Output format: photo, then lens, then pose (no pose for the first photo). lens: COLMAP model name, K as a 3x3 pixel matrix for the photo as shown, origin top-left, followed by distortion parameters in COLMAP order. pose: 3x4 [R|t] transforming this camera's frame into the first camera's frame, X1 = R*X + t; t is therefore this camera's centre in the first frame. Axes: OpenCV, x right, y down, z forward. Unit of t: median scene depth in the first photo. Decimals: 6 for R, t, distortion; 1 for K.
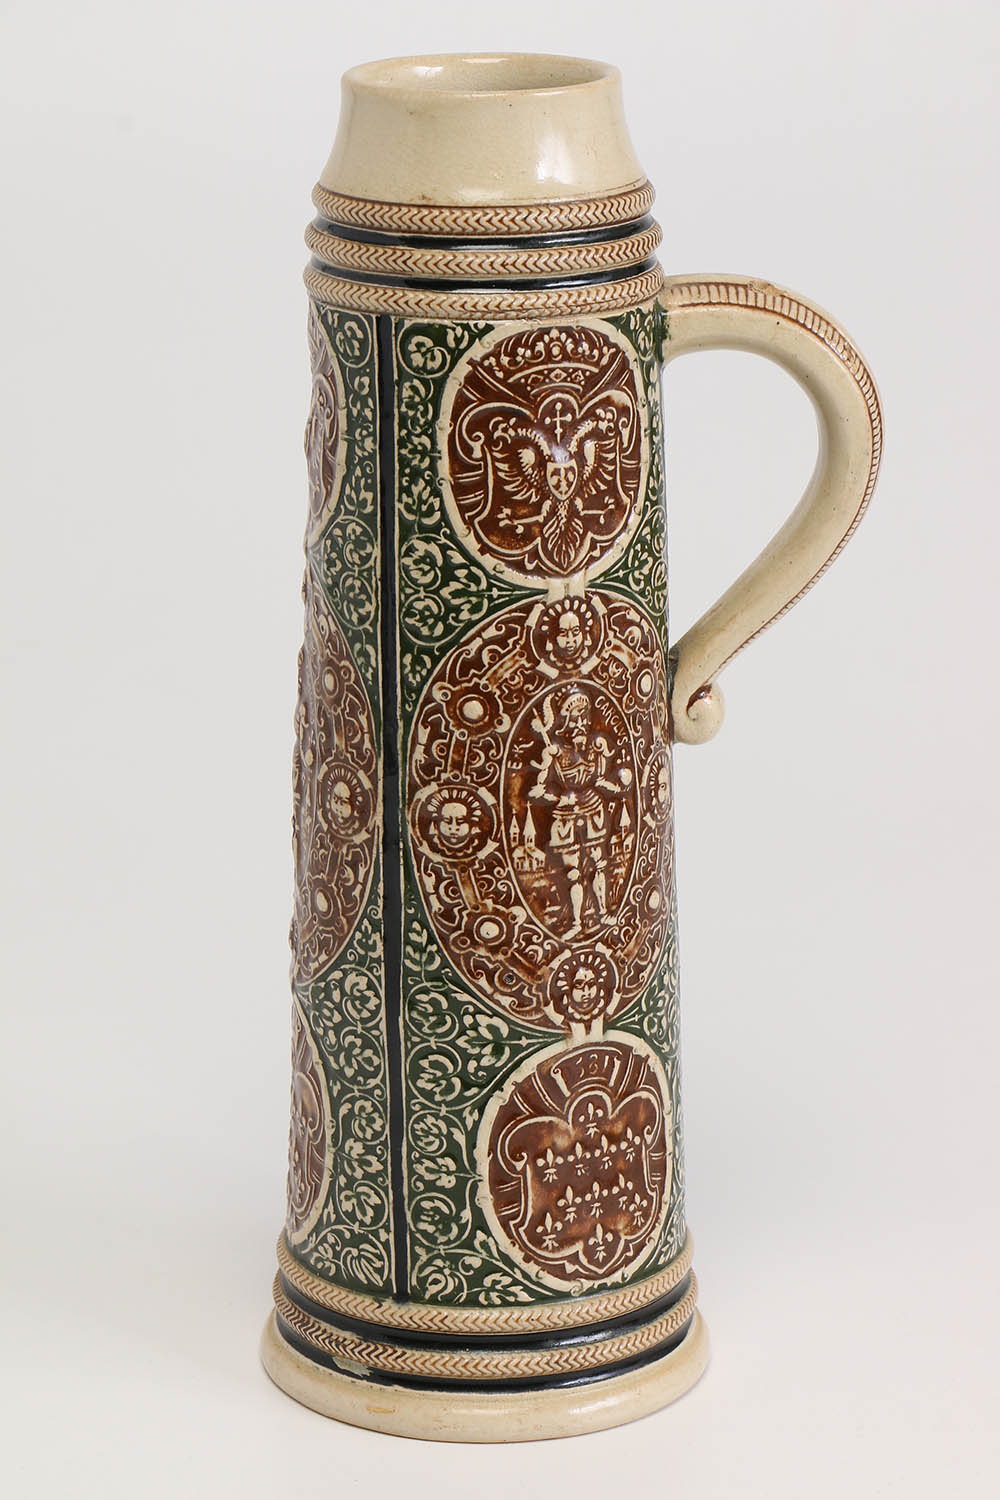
lens RADIAL K [[5064.0, 0, 559.2], [0, 5064.0, 775.4], [0, 0, 1]] dist [0.509667, 1.066772]
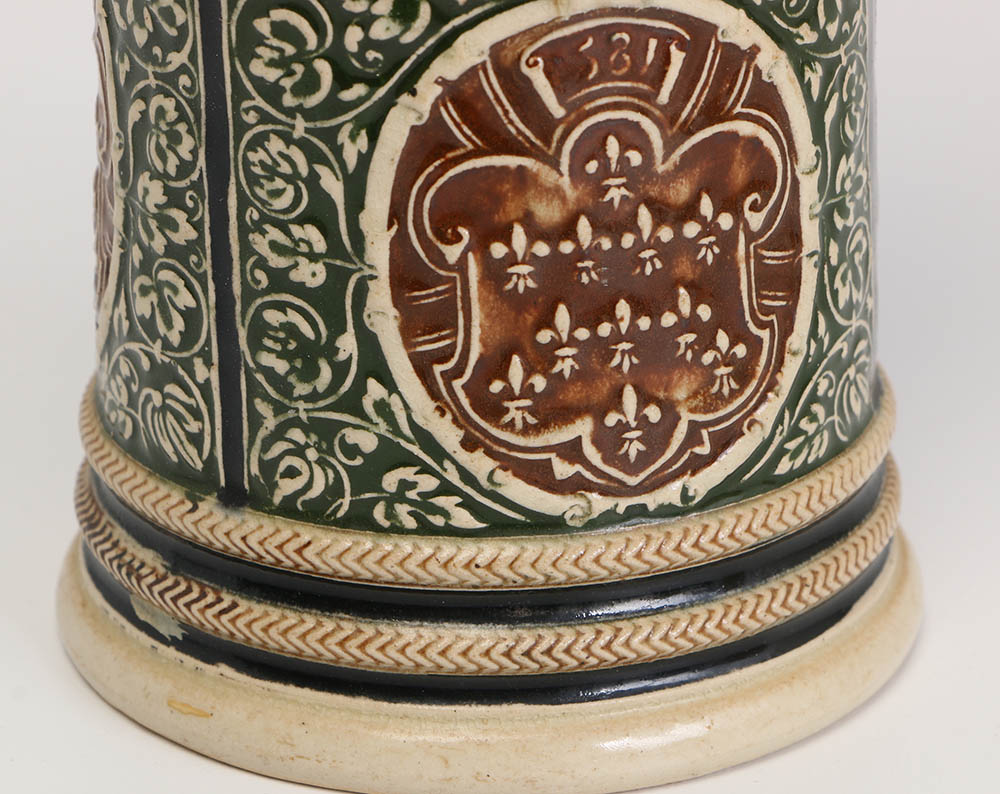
lens RADIAL K [[4114.8, 0, 575.3], [0, 4114.8, 396.3], [0, 0, 1]] dist [0.279133, 4.909740]
pose [[0.968390, 0.085202, -0.234438, 0.096332], [-0.058410, 0.991180, 0.118953, 0.043131], [0.242506, -0.101500, 0.964826, 0.624861]]
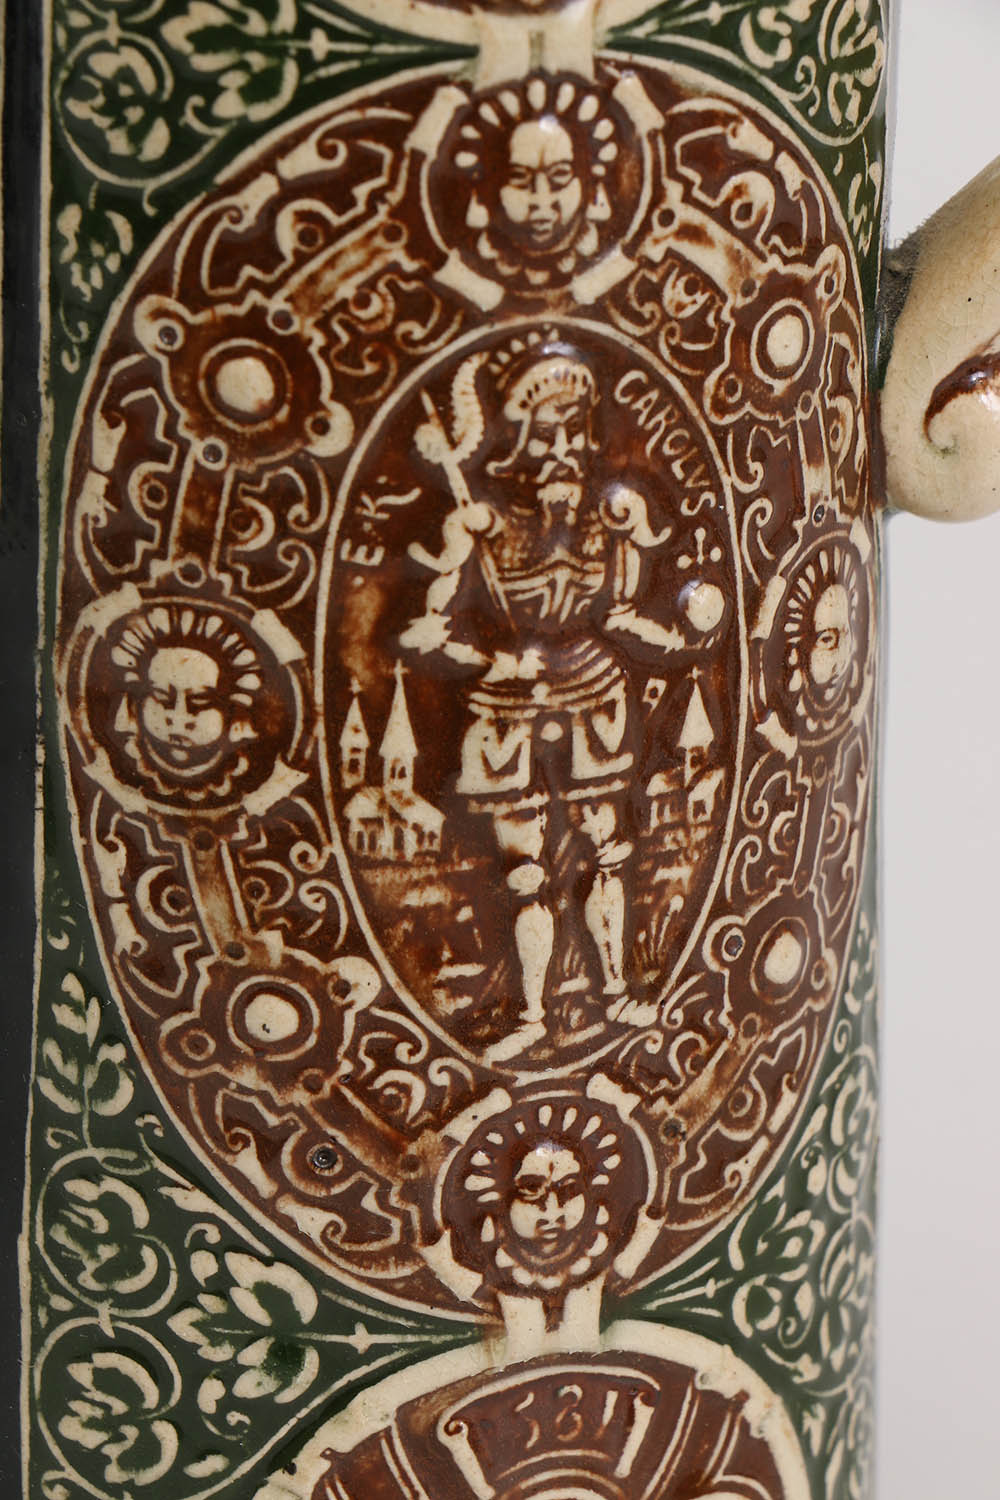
lens RADIAL K [[7855.1, 0, 500.0], [0, 7855.1, 750.0], [0, 0, 1]] dist [0.713061, -2.739098]
pose [[0.986199, 0.082548, -0.143518, 0.076701], [-0.074320, 0.995319, 0.061786, -0.022004], [0.147946, -0.050268, 0.987717, 0.465039]]
